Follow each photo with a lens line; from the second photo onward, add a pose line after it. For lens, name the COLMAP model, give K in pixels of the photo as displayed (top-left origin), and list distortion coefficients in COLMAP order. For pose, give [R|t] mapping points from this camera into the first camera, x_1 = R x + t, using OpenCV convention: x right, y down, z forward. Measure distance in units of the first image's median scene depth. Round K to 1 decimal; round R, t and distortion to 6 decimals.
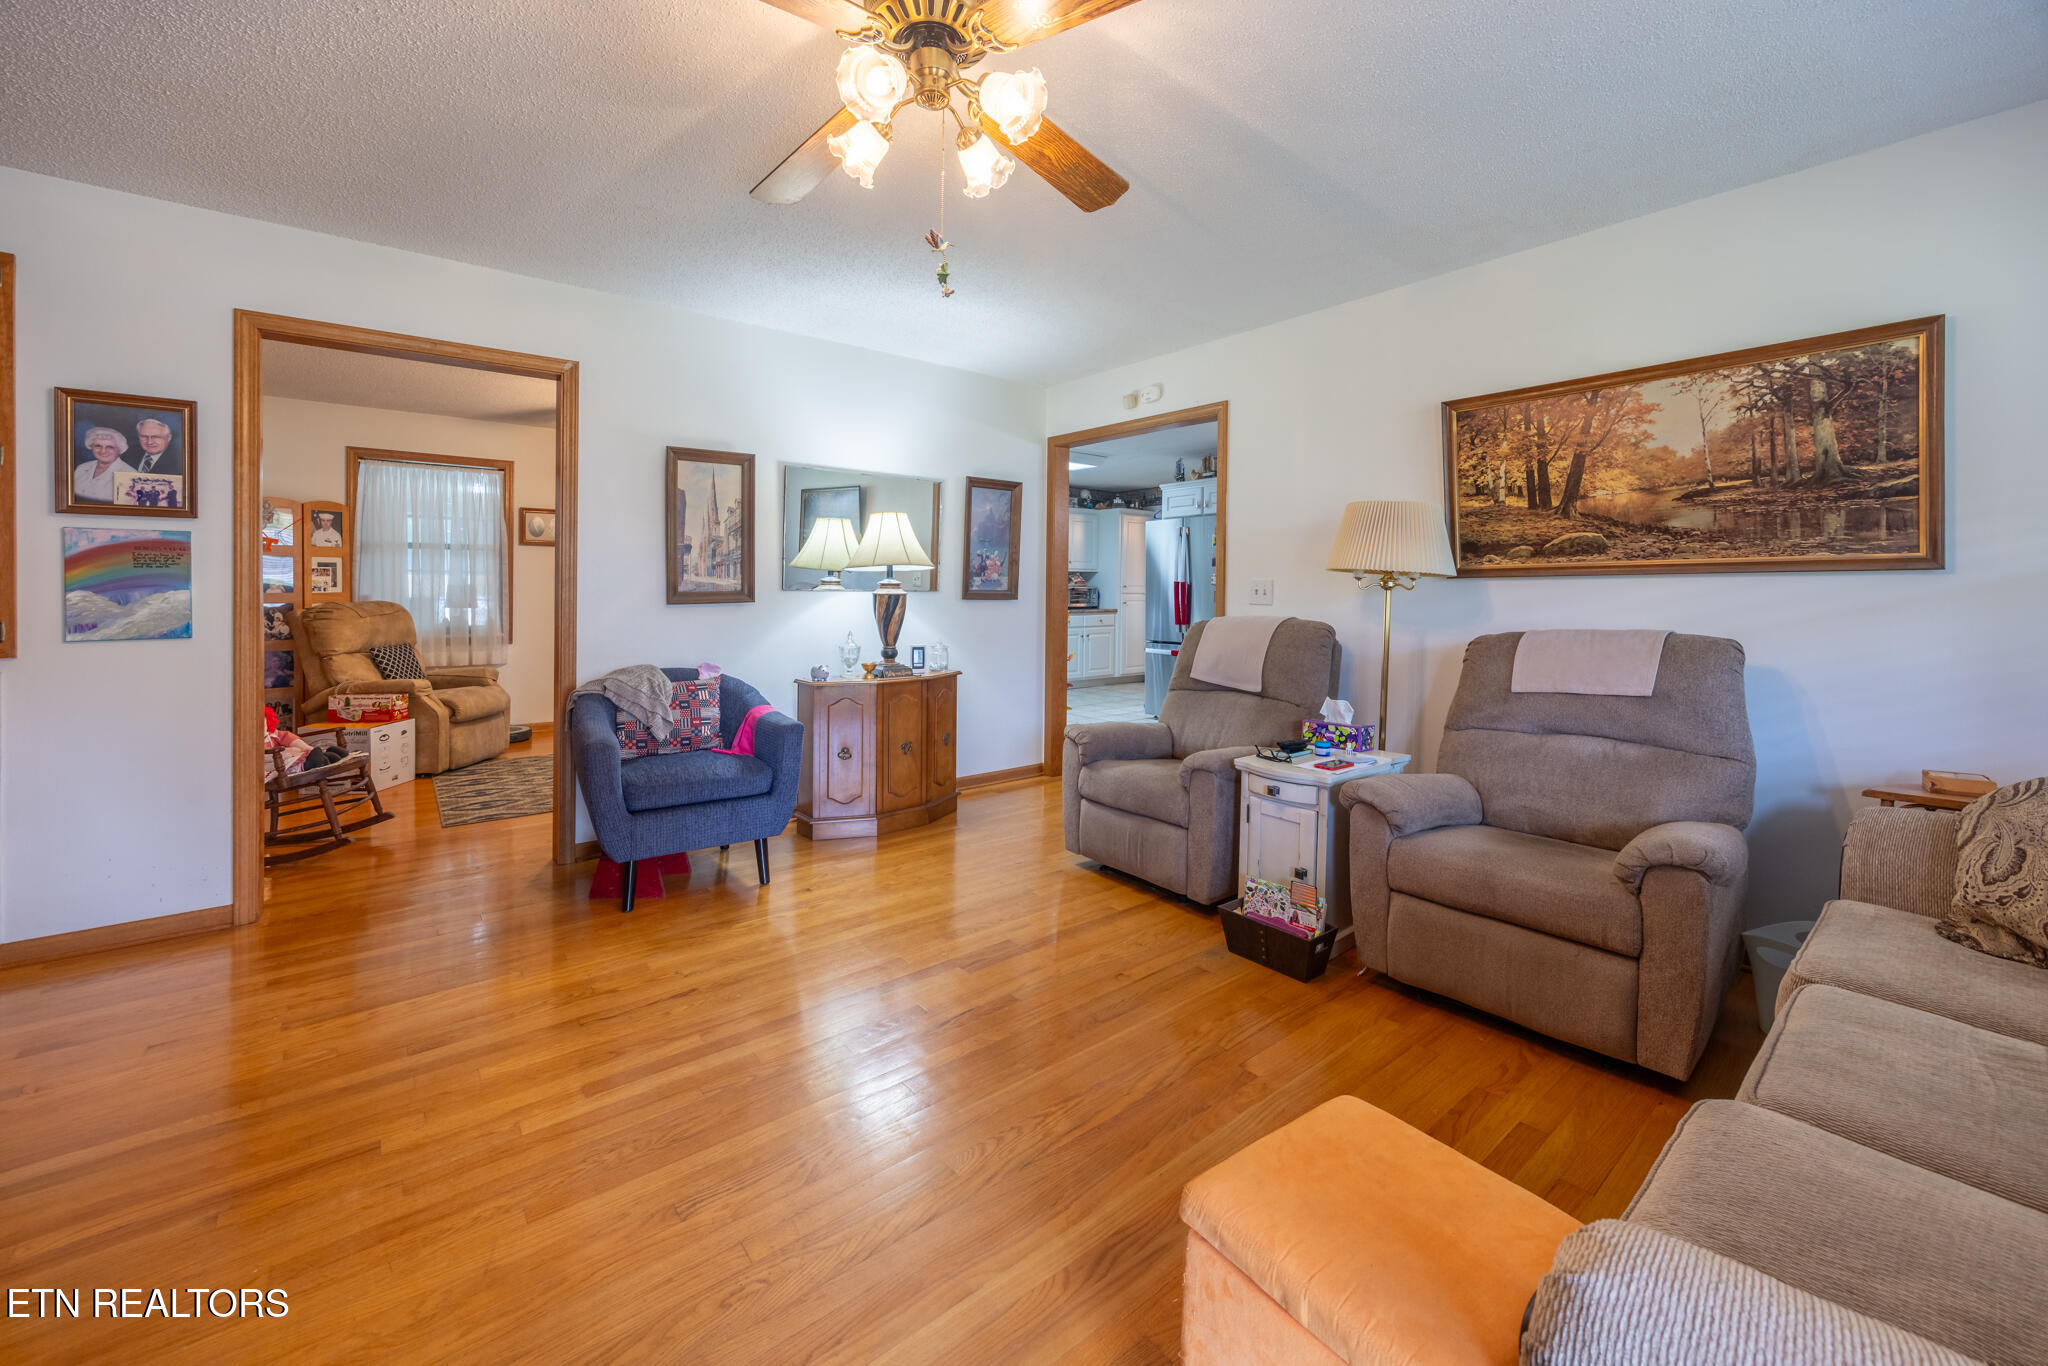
lens RADIAL K [[821.8, 0, 1033.1], [0, 821.8, 570.3], [0, 0, 1]] dist [-0.007483, 0.000103]
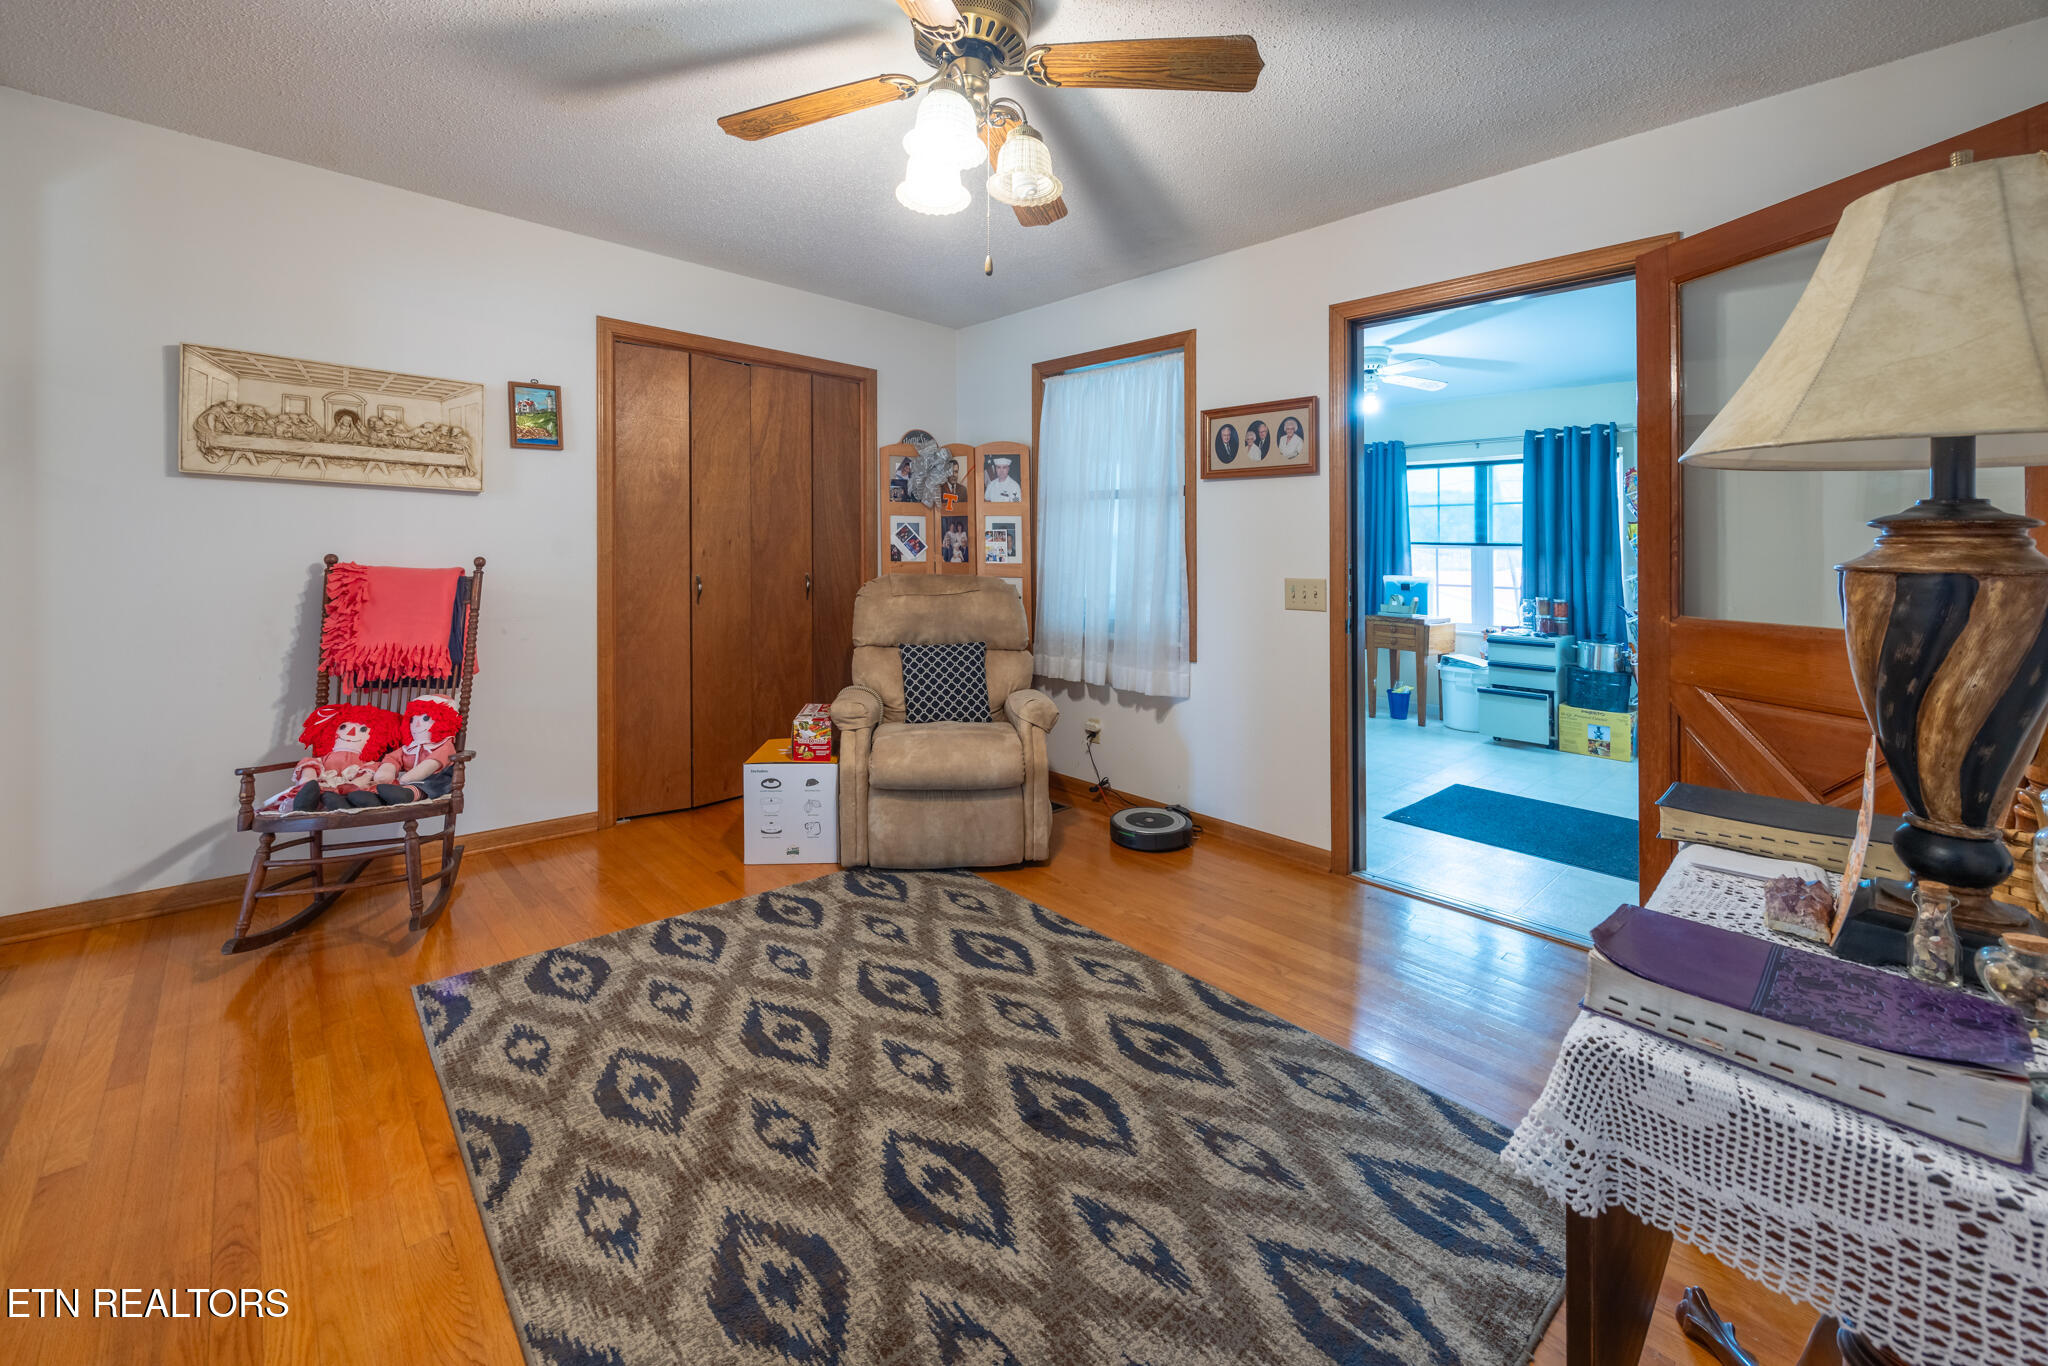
lens RADIAL K [[821.8, 0, 1033.1], [0, 821.8, 570.3], [0, 0, 1]] dist [-0.007483, 0.000103]
pose [[0.077161, 0.015002, -0.996906, -0.097608], [-0.001651, 0.999887, 0.014919, 0.019612], [0.997017, 0.000494, 0.077177, 0.851026]]
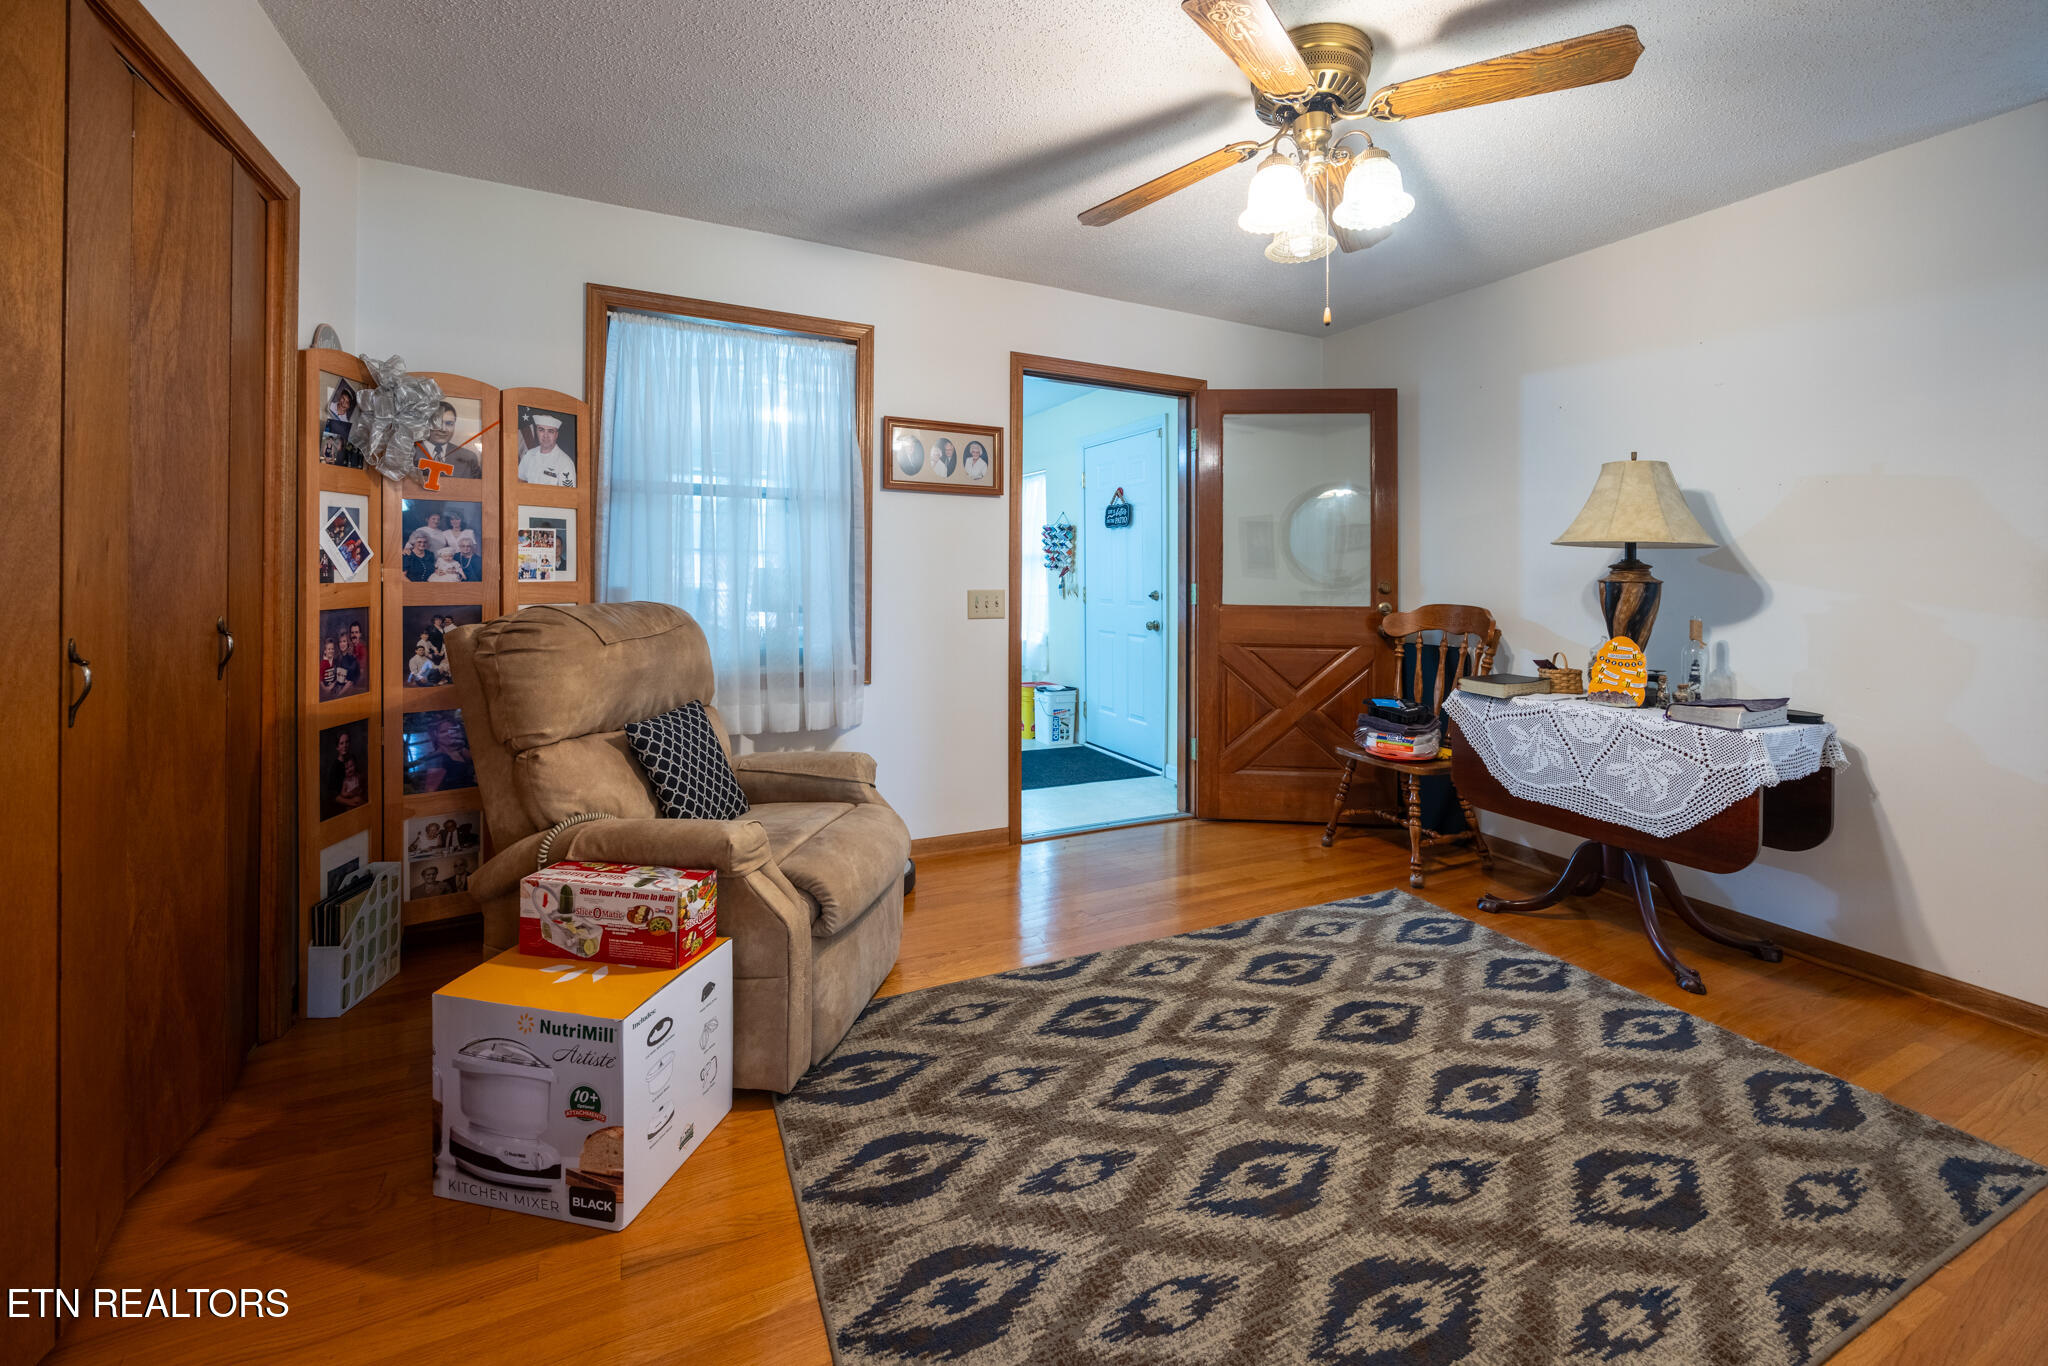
lens RADIAL K [[821.8, 0, 1033.1], [0, 821.8, 570.3], [0, 0, 1]] dist [-0.007483, 0.000103]
pose [[0.973589, 0.007430, -0.228188, -0.422317], [-0.004626, 0.999907, 0.012820, 0.011501], [0.228262, -0.011425, 0.973533, 0.527566]]
